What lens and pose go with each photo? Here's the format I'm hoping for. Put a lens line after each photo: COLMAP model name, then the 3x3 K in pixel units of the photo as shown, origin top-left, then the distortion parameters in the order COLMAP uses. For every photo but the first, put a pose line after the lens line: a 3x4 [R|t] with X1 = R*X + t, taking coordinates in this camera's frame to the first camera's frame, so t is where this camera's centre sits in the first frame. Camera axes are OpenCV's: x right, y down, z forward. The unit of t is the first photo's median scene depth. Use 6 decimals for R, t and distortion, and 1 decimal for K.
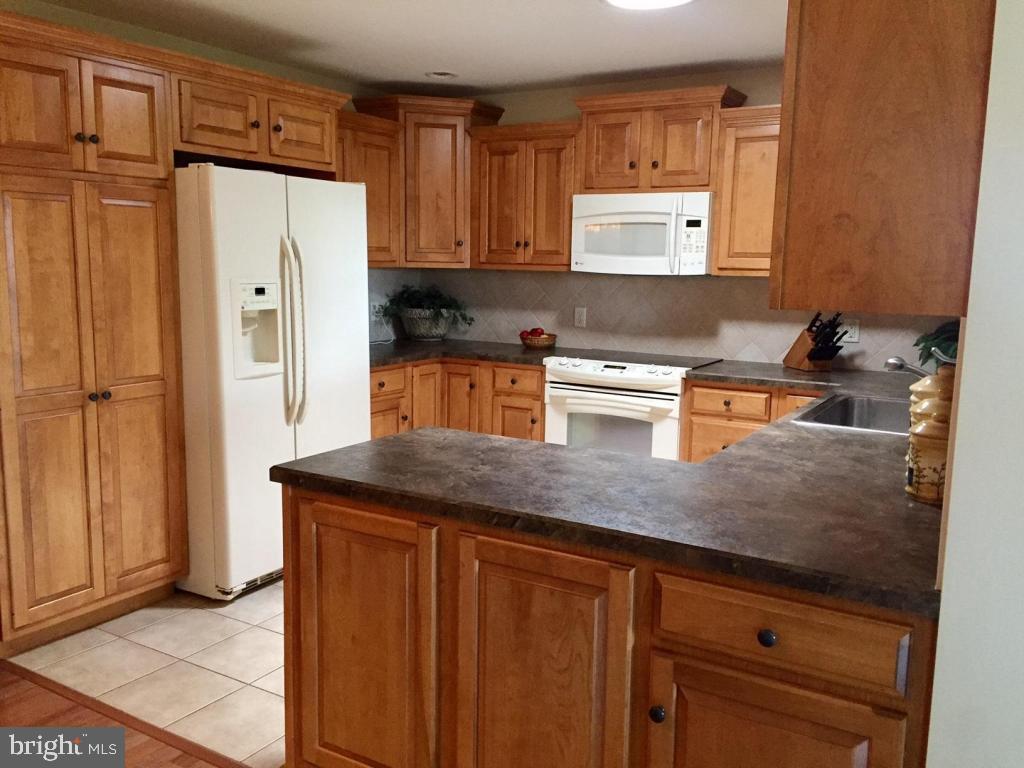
lens RADIAL K [[875.1, 0, 512.0], [0, 875.1, 384.0], [0, 0, 1]] dist [0.055675, -0.012841]
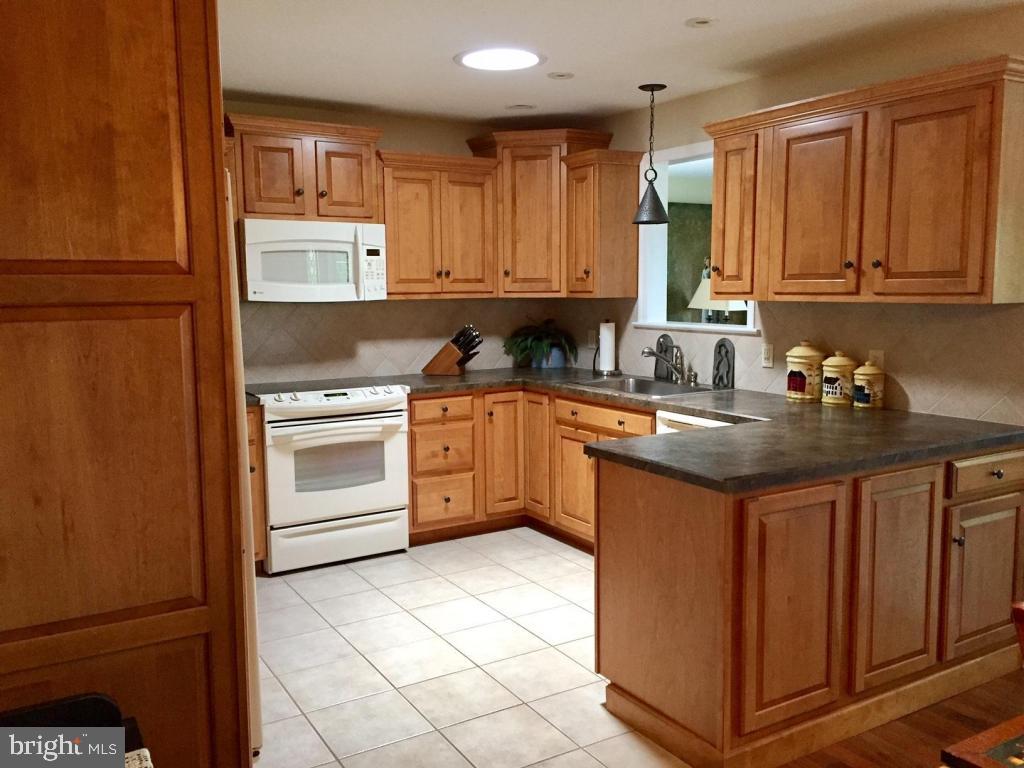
lens RADIAL K [[875.1, 0, 512.0], [0, 875.1, 384.0], [0, 0, 1]] dist [0.055675, -0.012841]
pose [[0.449691, -0.121051, 0.884943, -0.687705], [0.143220, 0.987726, 0.062332, -0.066097], [-0.881627, 0.098711, 0.461509, 0.369137]]
